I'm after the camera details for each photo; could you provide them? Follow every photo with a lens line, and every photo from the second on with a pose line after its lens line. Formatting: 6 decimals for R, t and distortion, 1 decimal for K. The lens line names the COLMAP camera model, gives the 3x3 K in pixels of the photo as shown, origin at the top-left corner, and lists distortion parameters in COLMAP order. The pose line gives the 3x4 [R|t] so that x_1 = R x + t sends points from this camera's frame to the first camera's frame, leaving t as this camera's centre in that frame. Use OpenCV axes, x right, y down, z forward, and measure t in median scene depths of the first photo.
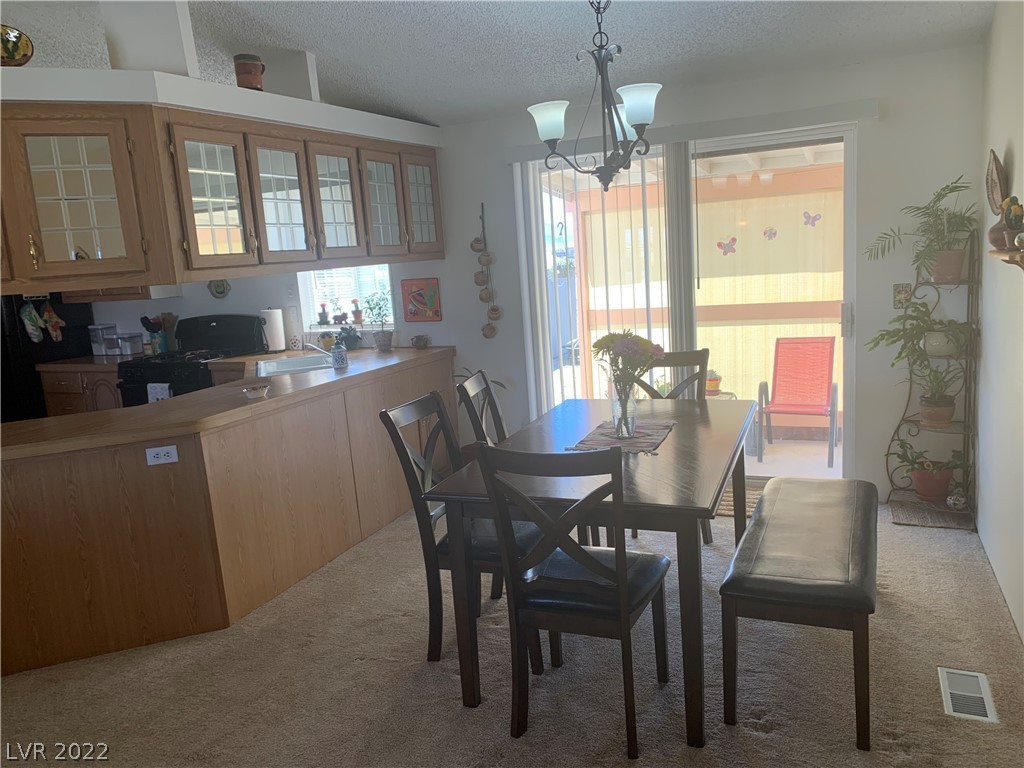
lens RADIAL K [[788.3, 0, 501.6], [0, 788.3, 385.2], [0, 0, 1]] dist [0.040475, -0.052195]
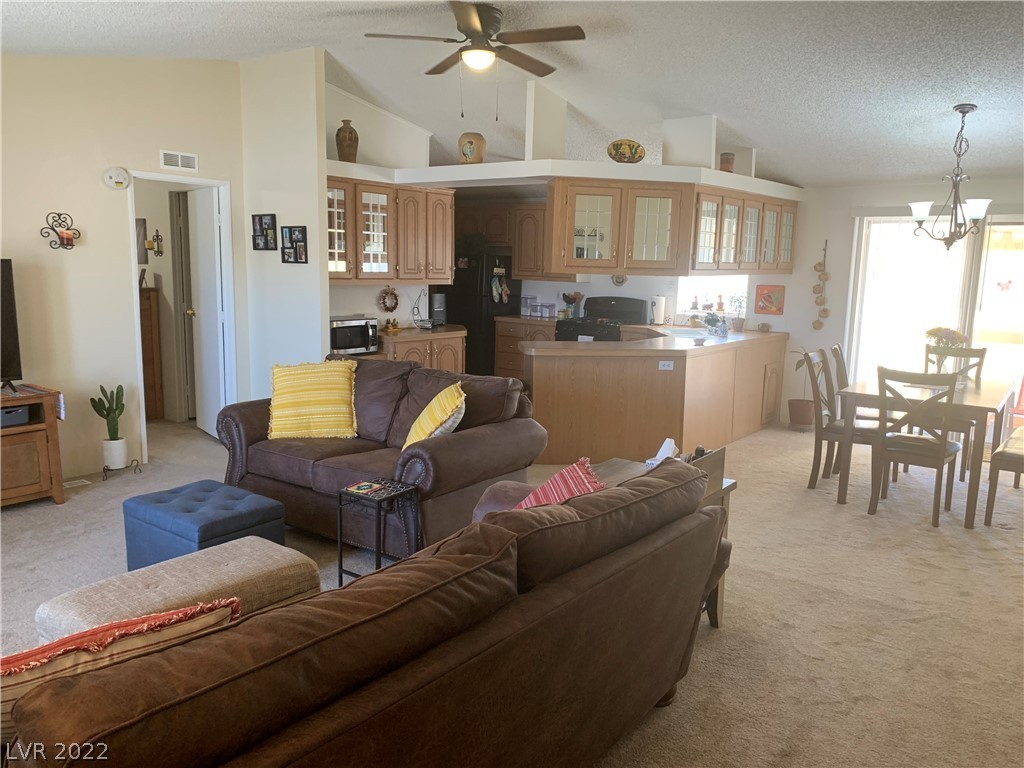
lens RADIAL K [[788.3, 0, 513.5], [0, 788.3, 390.1], [0, 0, 1]] dist [0.040475, -0.052195]
pose [[0.968815, 0.127914, -0.212218, -0.226568], [-0.127857, 0.991693, 0.014047, 0.101599], [0.212252, 0.013524, 0.977121, -0.563329]]
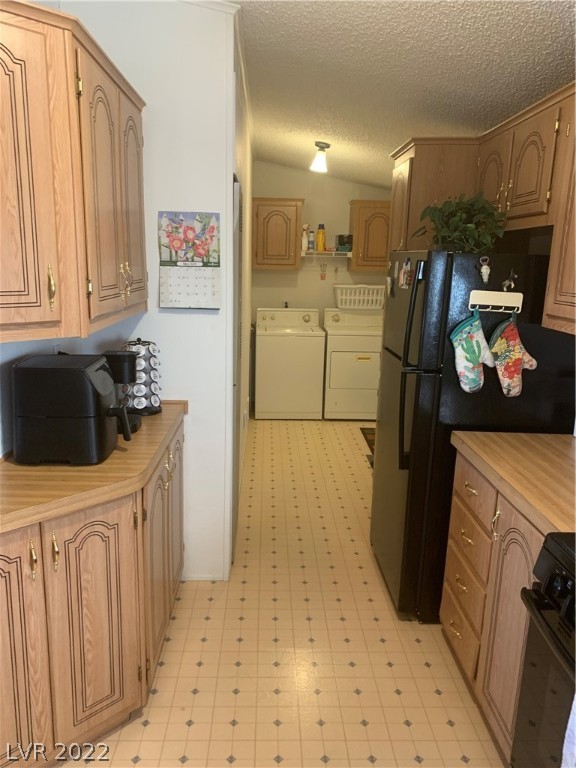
lens RADIAL K [[591.2, 0, 286.1], [0, 591.2, 386.8], [0, 0, 1]] dist [0.040475, -0.052195]
pose [[0.420278, 0.258523, -0.869789, -0.325990], [-0.199842, 0.961390, 0.189186, -0.120787], [0.885116, 0.094310, 0.455715, 0.794708]]
